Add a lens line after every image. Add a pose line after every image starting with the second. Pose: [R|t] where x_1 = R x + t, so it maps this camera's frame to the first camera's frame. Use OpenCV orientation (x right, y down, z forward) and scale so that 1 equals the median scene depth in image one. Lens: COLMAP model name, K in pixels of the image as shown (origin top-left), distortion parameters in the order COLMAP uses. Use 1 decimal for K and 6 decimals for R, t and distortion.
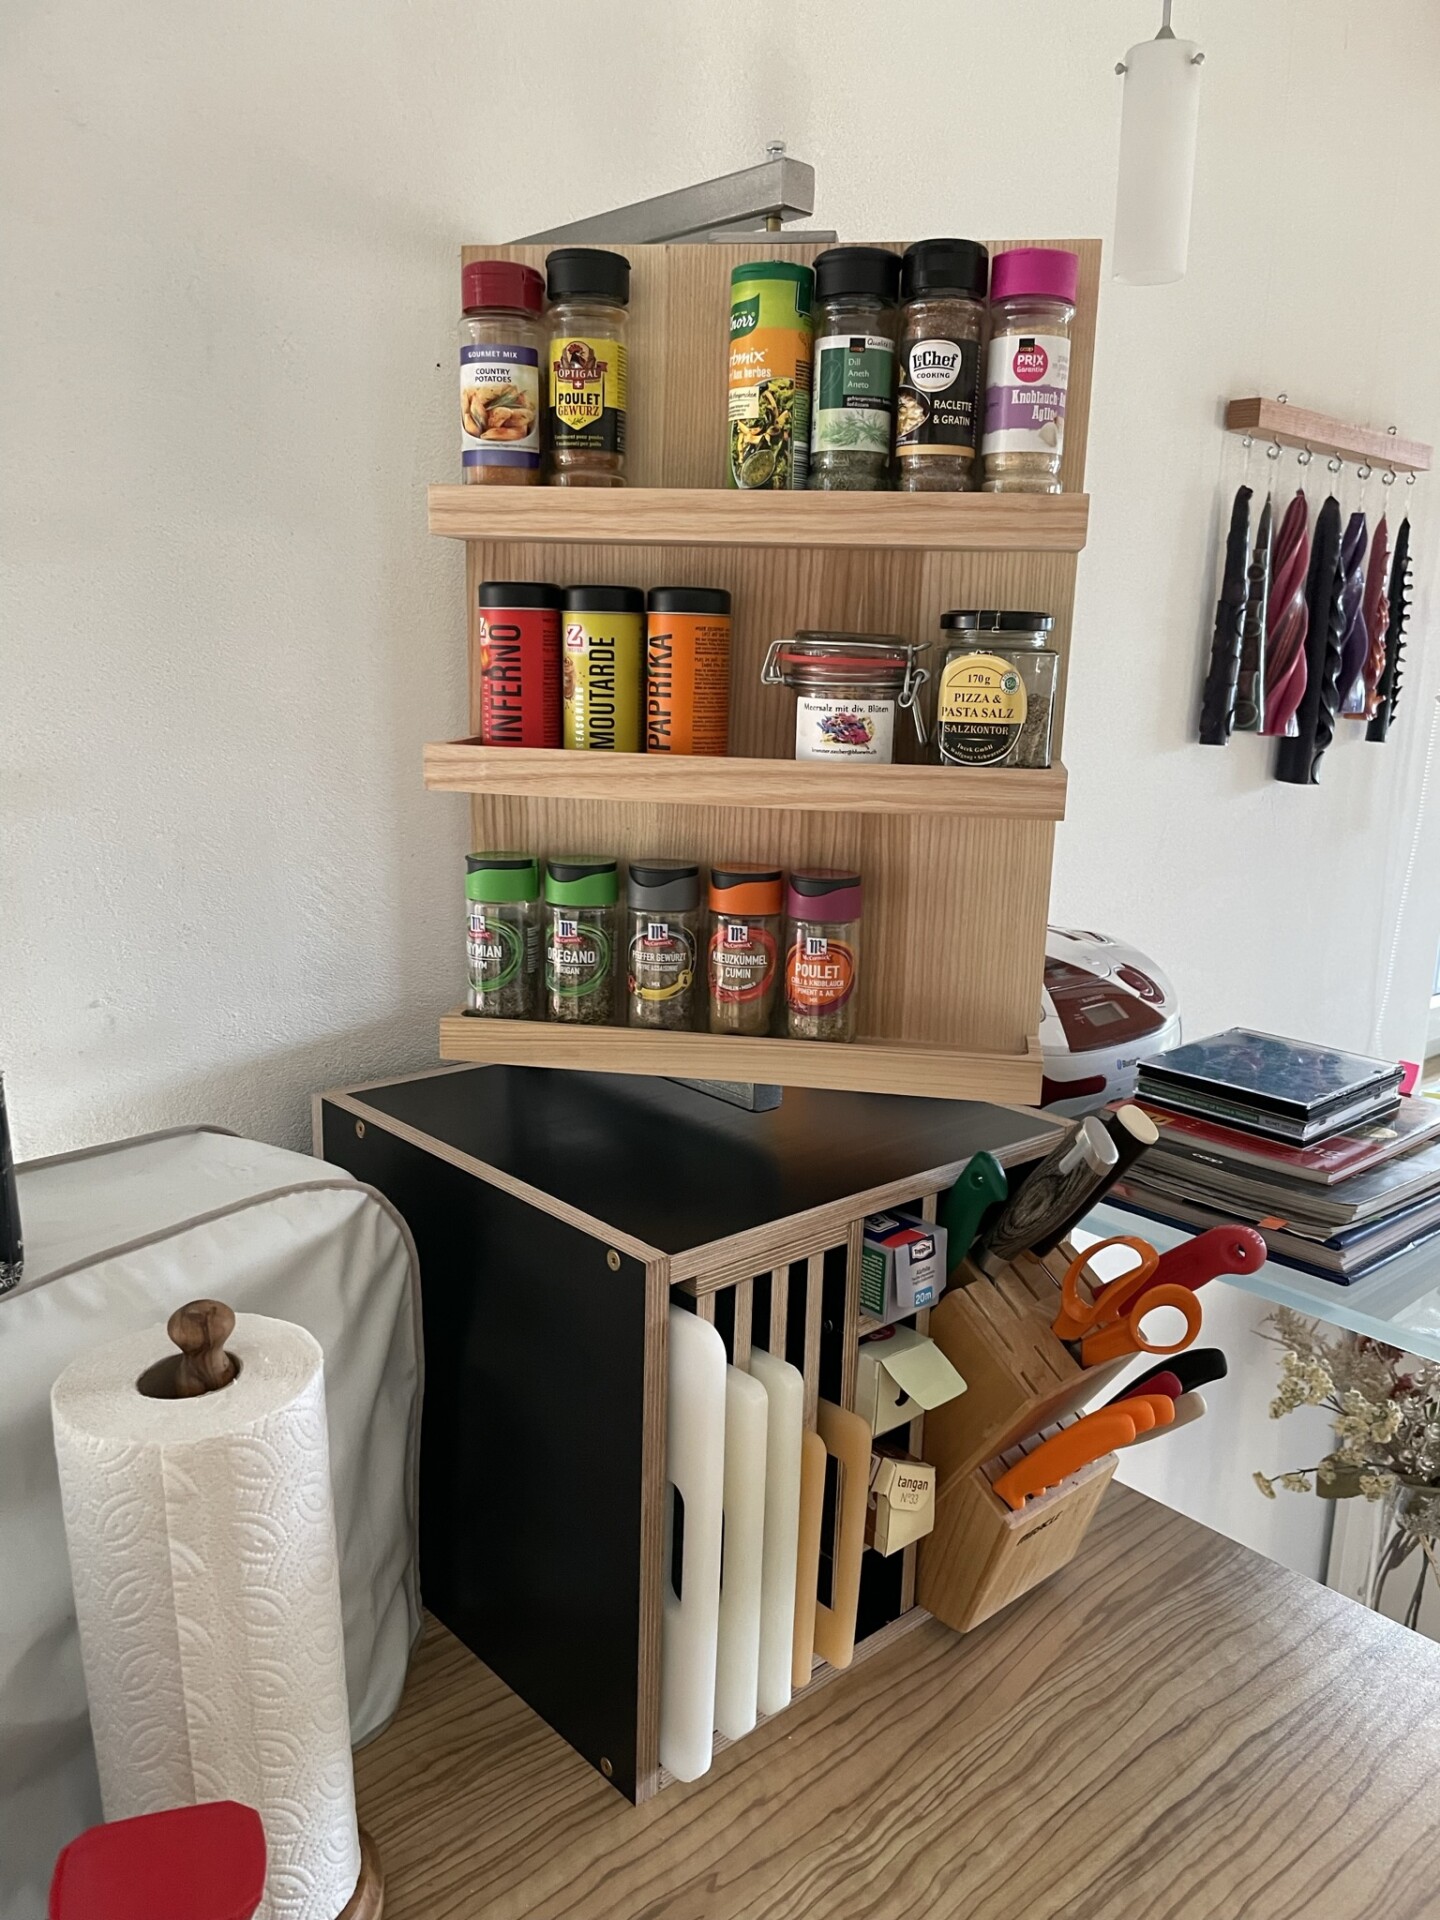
lens RADIAL K [[1455.5, 0, 721.4], [0, 1455.5, 972.0], [0, 0, 1]] dist [0.080426, -0.115015]
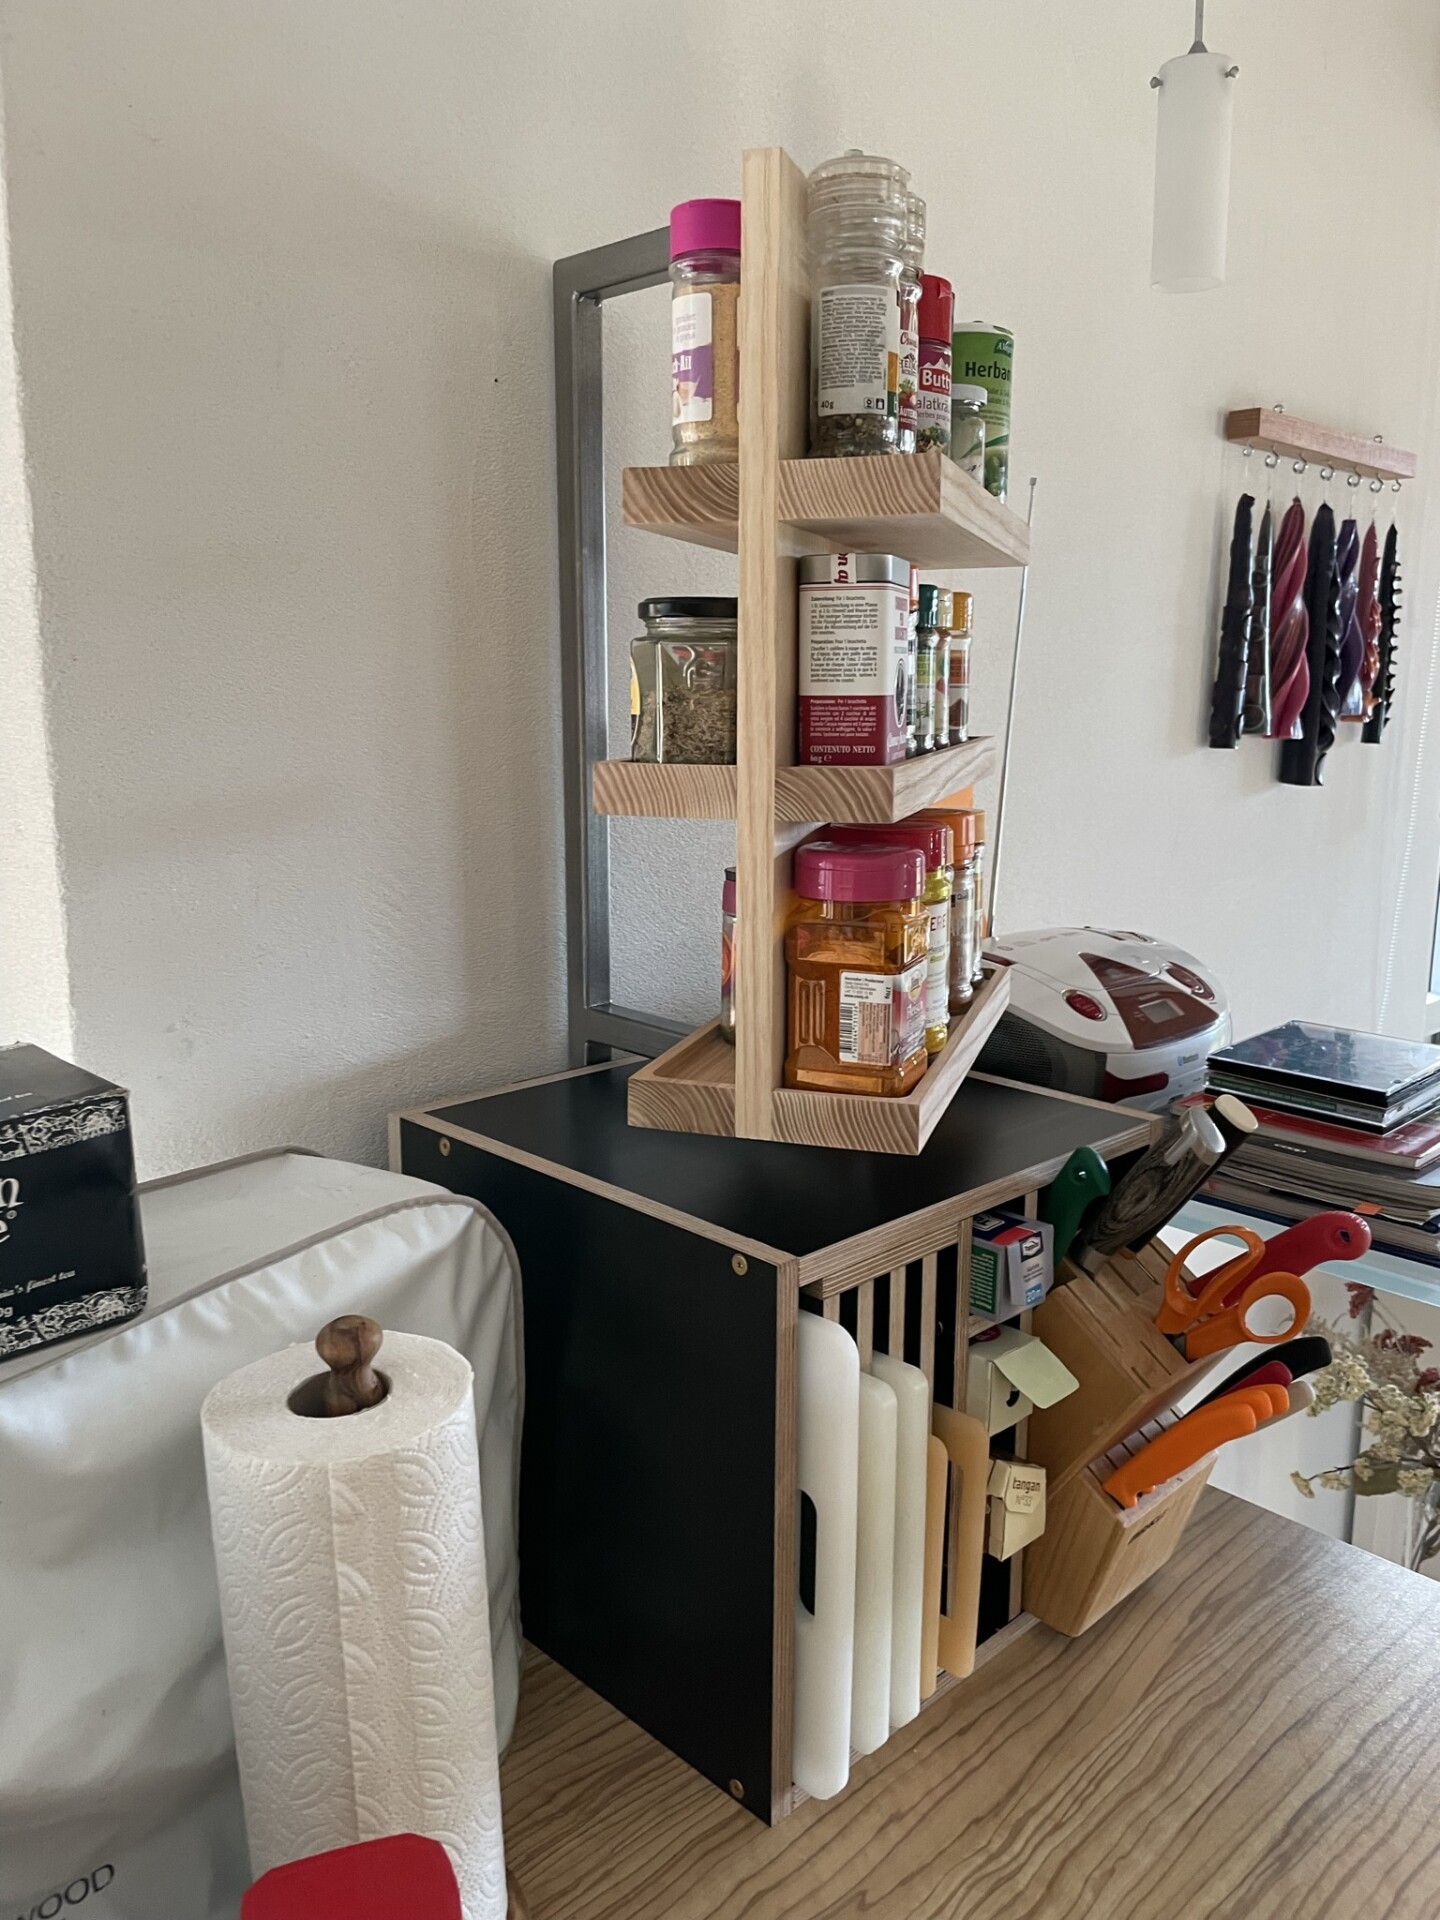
lens RADIAL K [[1458.6, 0, 720.0], [0, 1458.6, 960.0], [0, 0, 1]] dist [0.076624, -0.109330]
pose [[0.998917, -0.030120, 0.035449, -0.102306], [0.031113, 0.999130, -0.027784, 0.016627], [-0.034581, 0.028857, 0.998985, 0.006797]]
